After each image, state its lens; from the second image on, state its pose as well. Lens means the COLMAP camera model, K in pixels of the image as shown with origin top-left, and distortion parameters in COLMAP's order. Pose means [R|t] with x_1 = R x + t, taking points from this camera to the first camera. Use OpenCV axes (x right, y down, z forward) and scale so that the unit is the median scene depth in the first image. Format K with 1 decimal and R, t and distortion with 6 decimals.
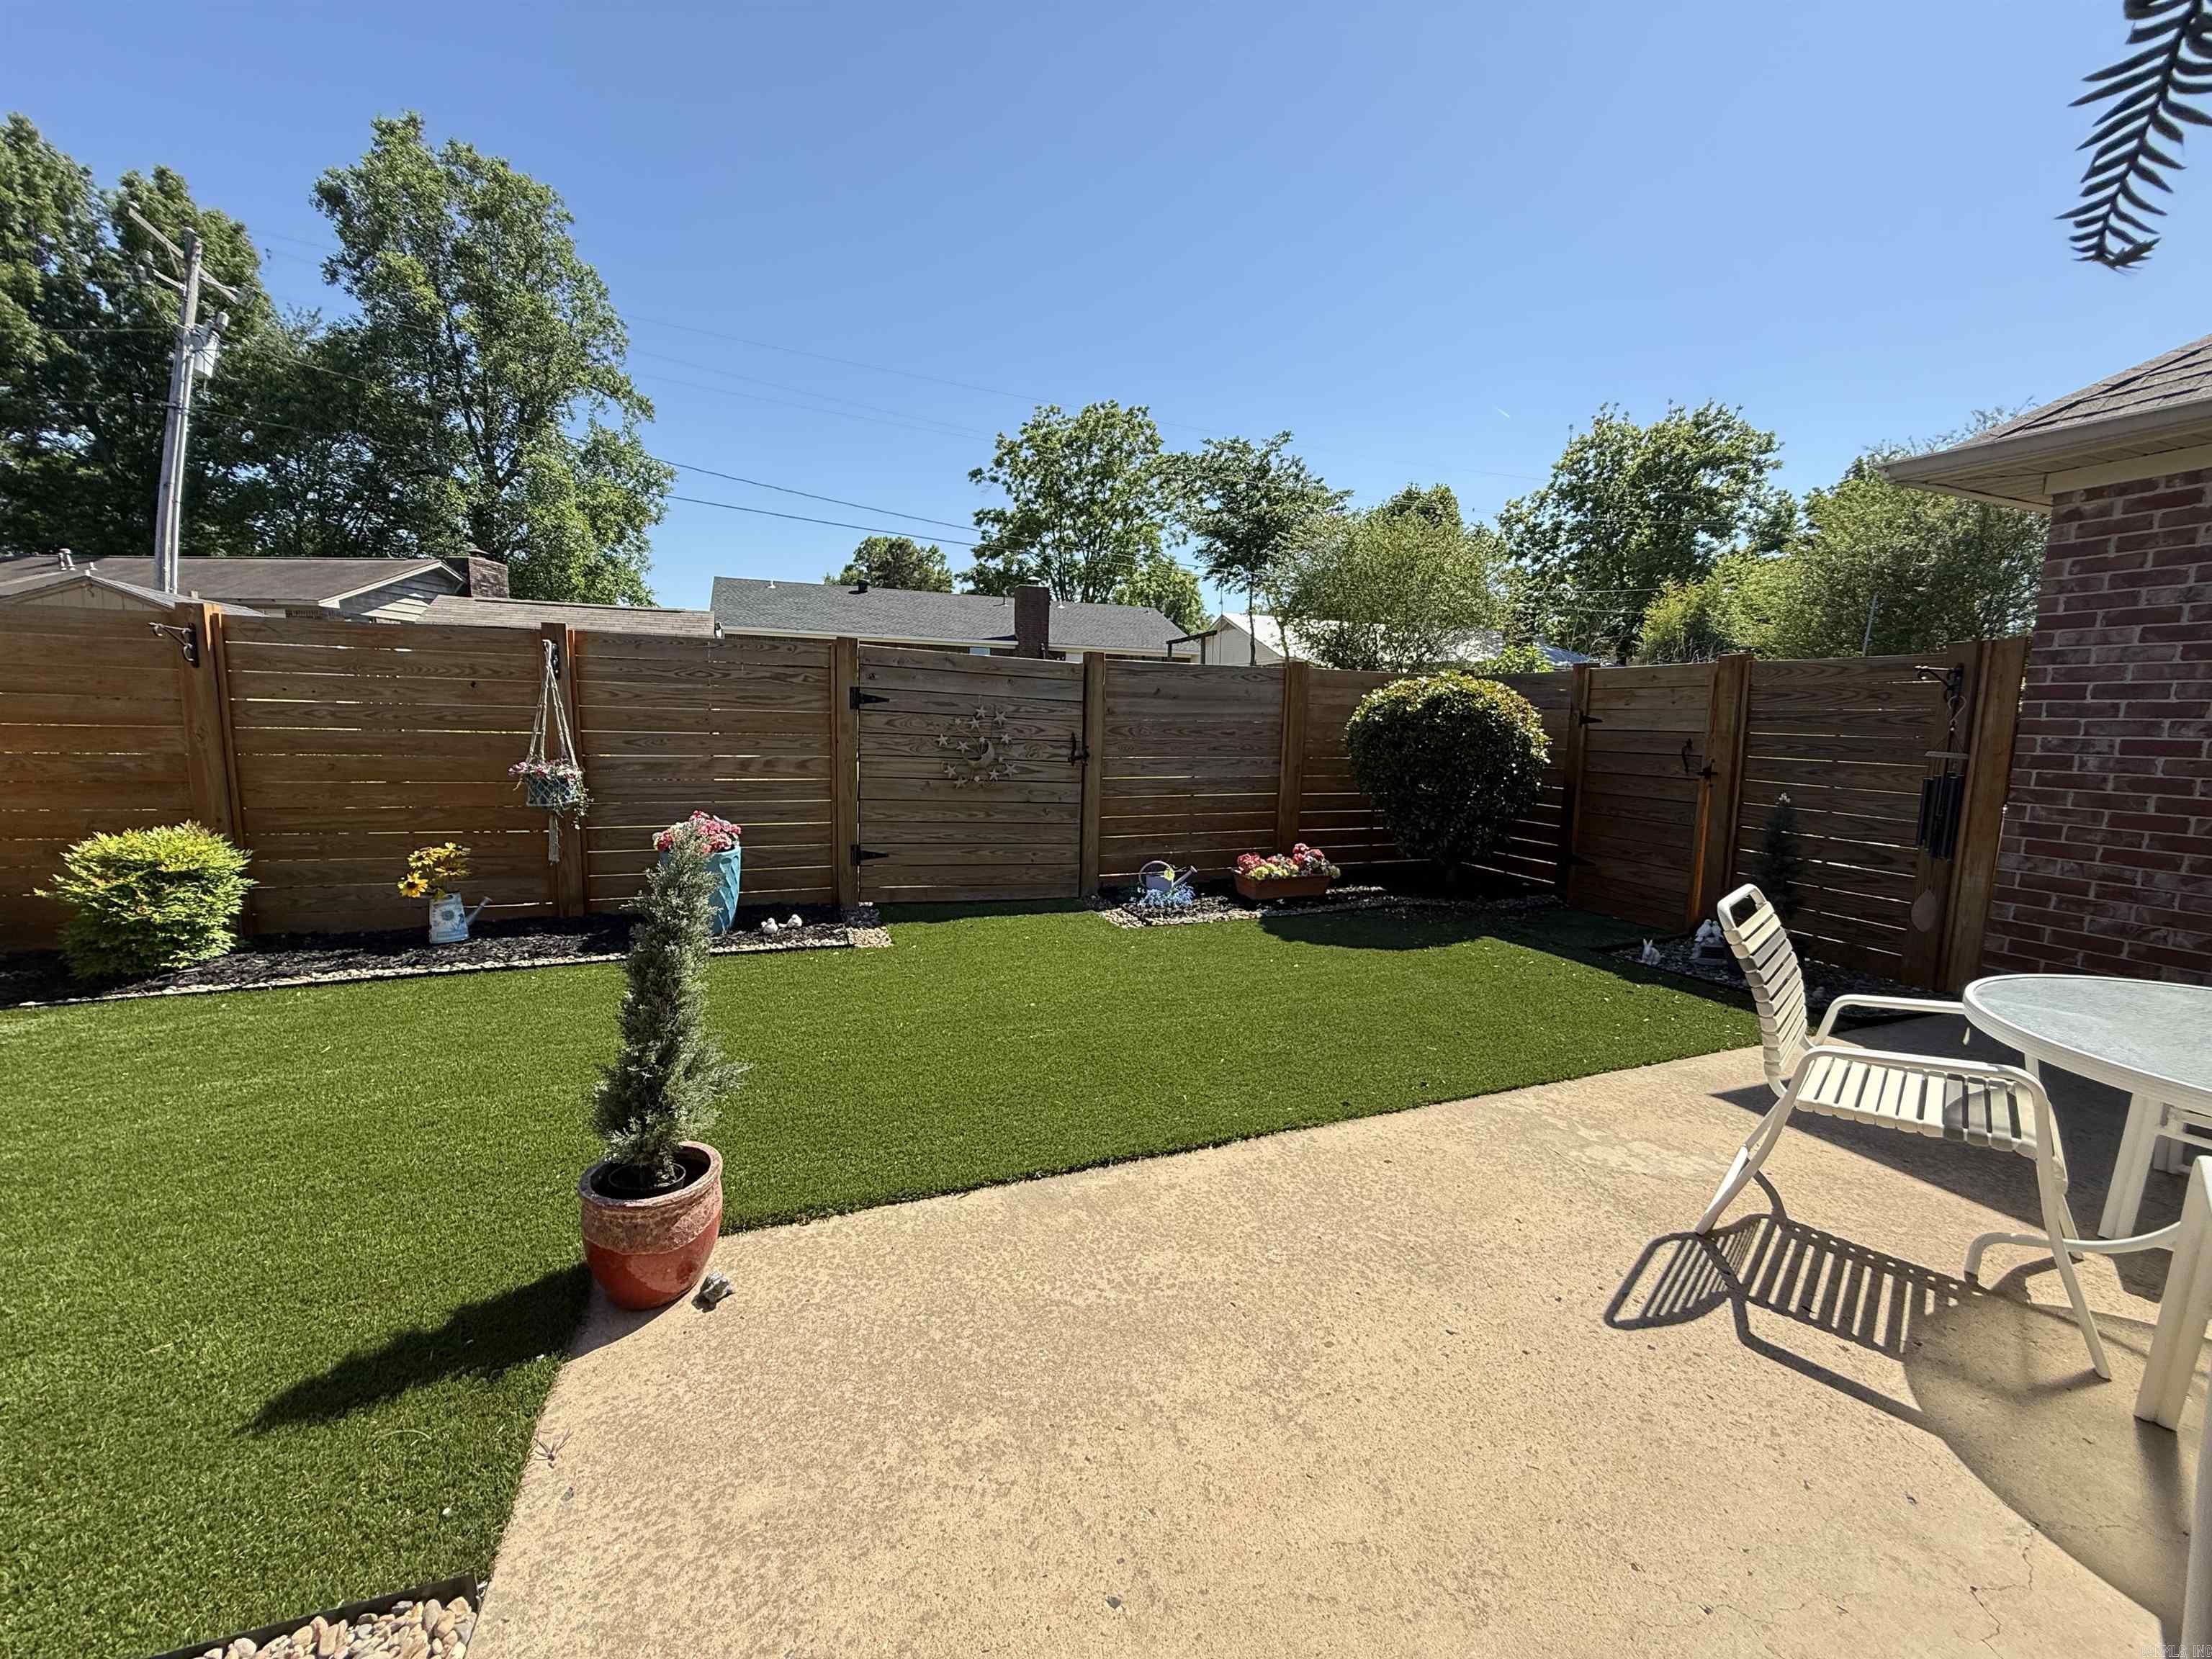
lens RADIAL K [[896.2, 0, 1116.0], [0, 896.2, 830.5], [0, 0, 1]] dist [0.000684, 0.000462]
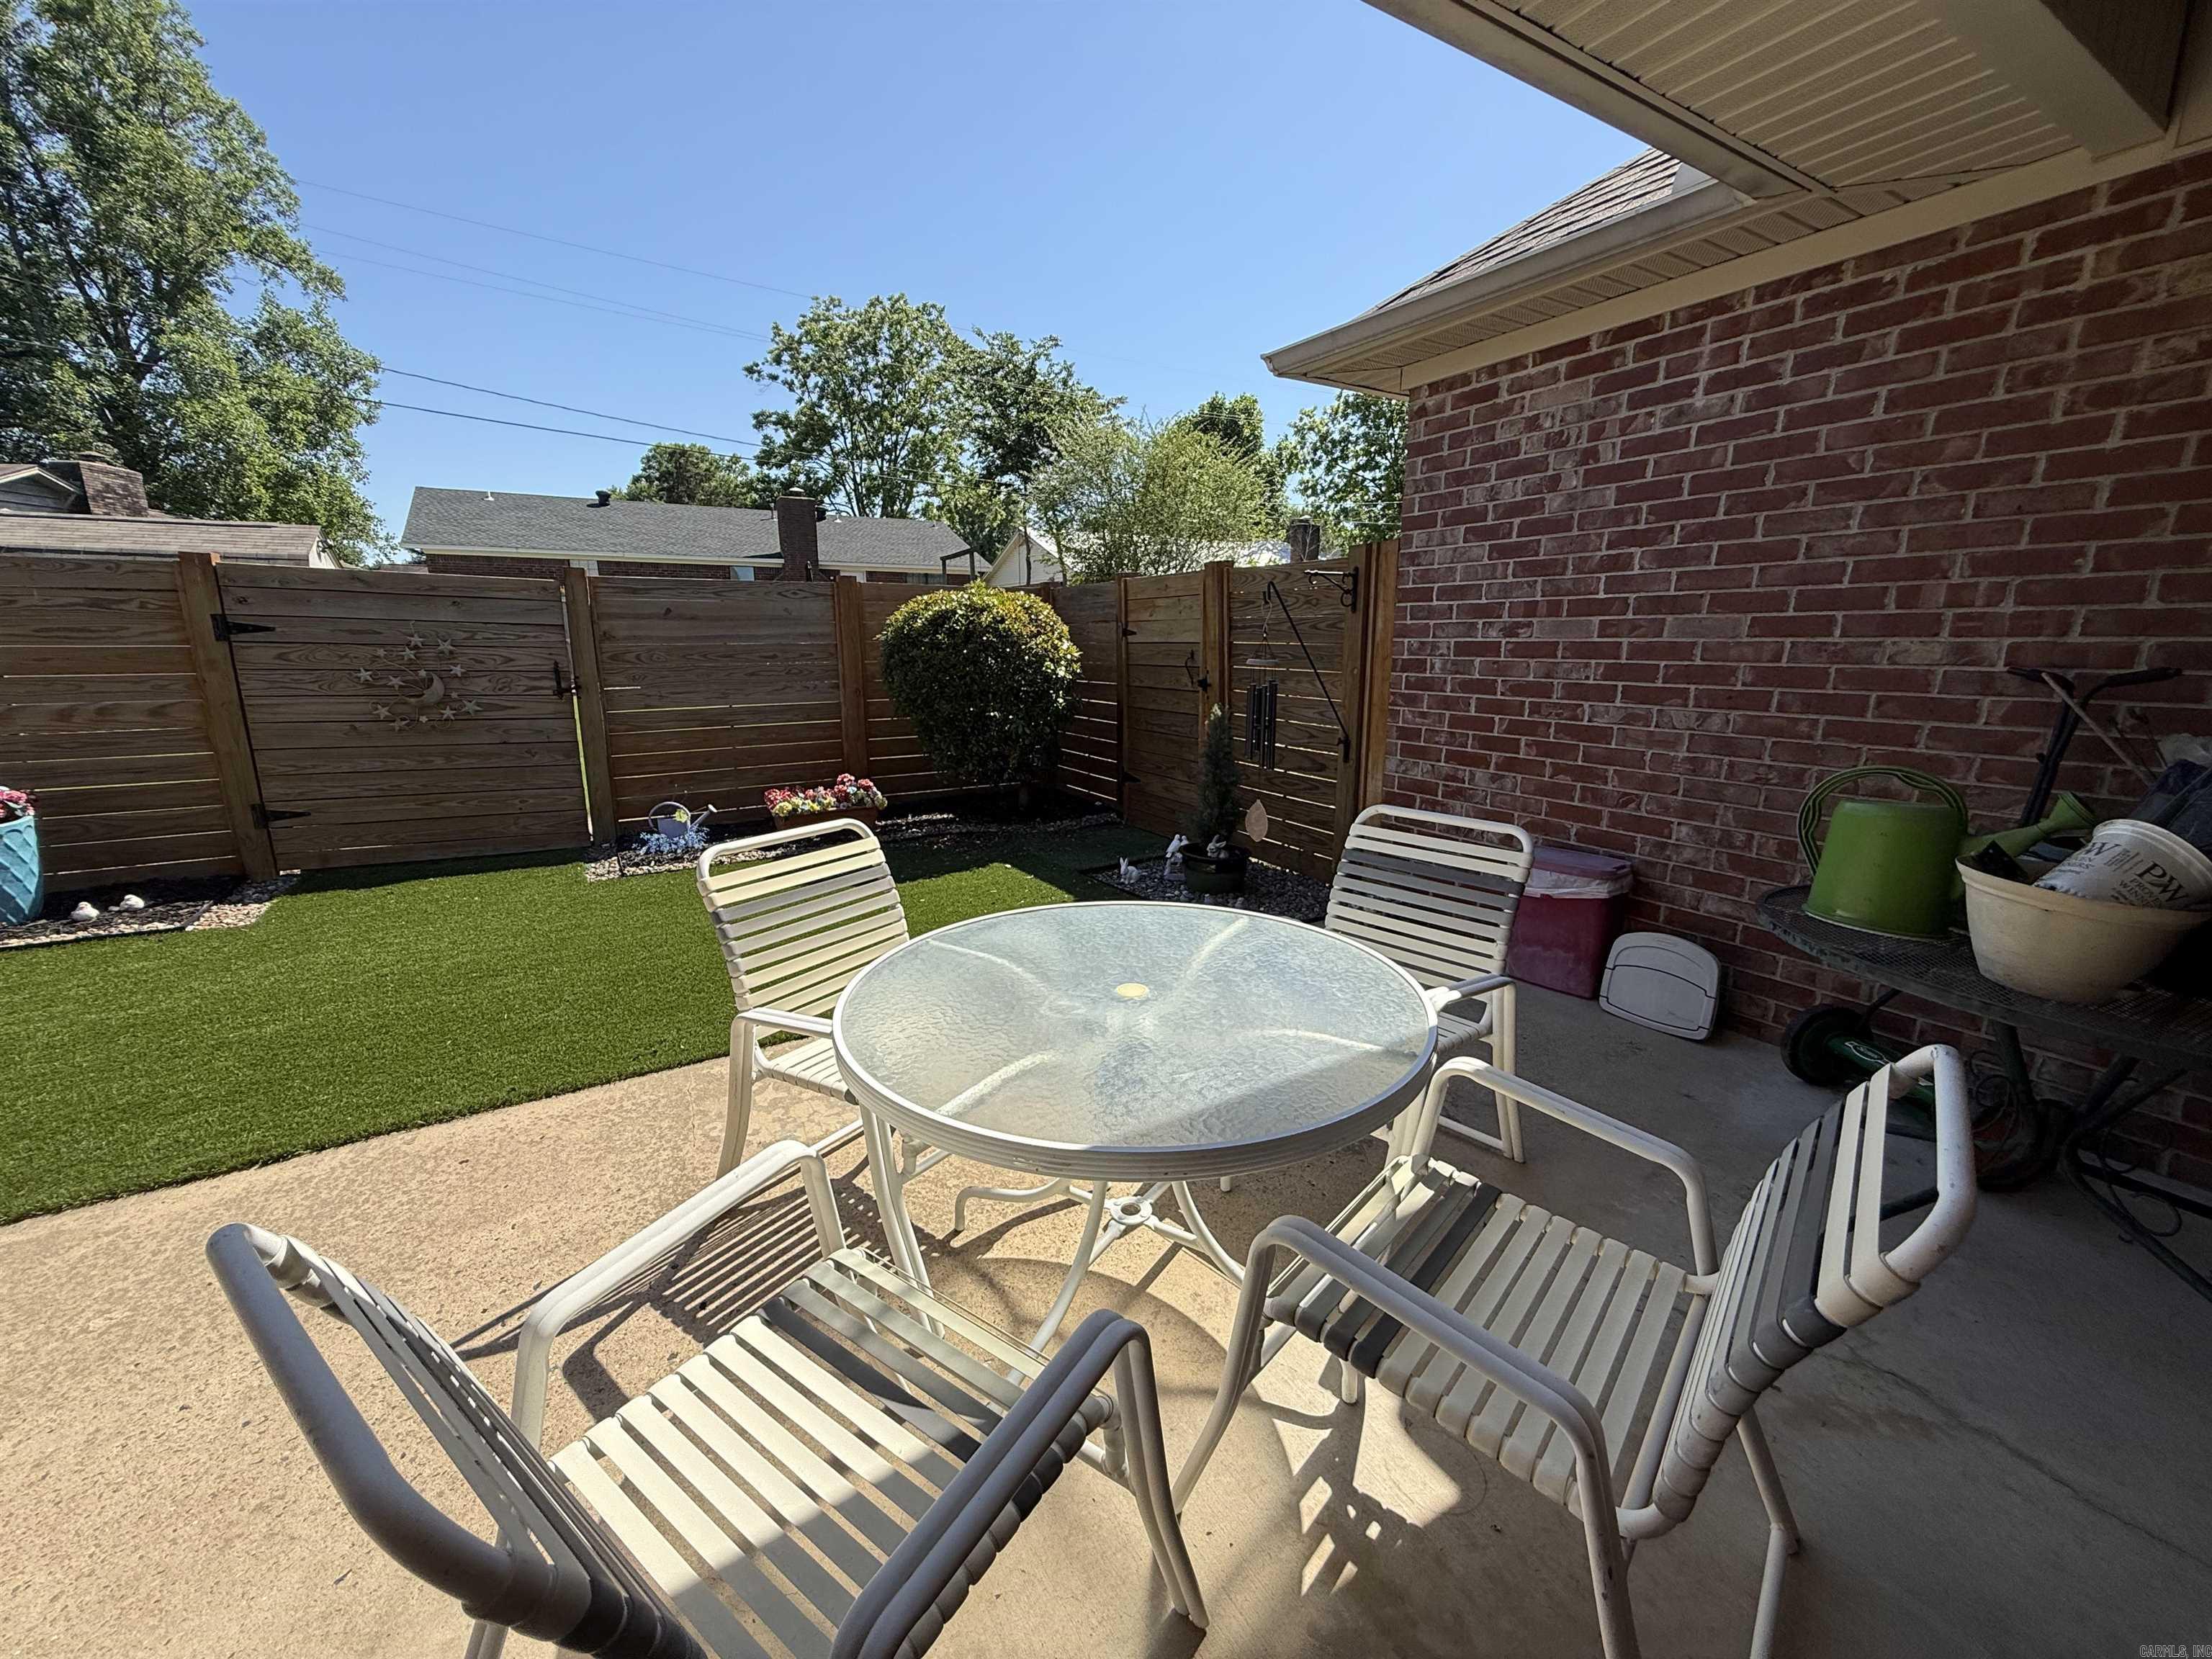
lens RADIAL K [[896.2, 0, 1110.9], [0, 896.2, 830.8], [0, 0, 1]] dist [0.000684, 0.000462]
pose [[0.984905, -0.060763, 0.162079, 0.325272], [0.046300, 0.994722, 0.091568, 0.000765], [-0.166788, -0.082682, 0.982520, 0.030242]]
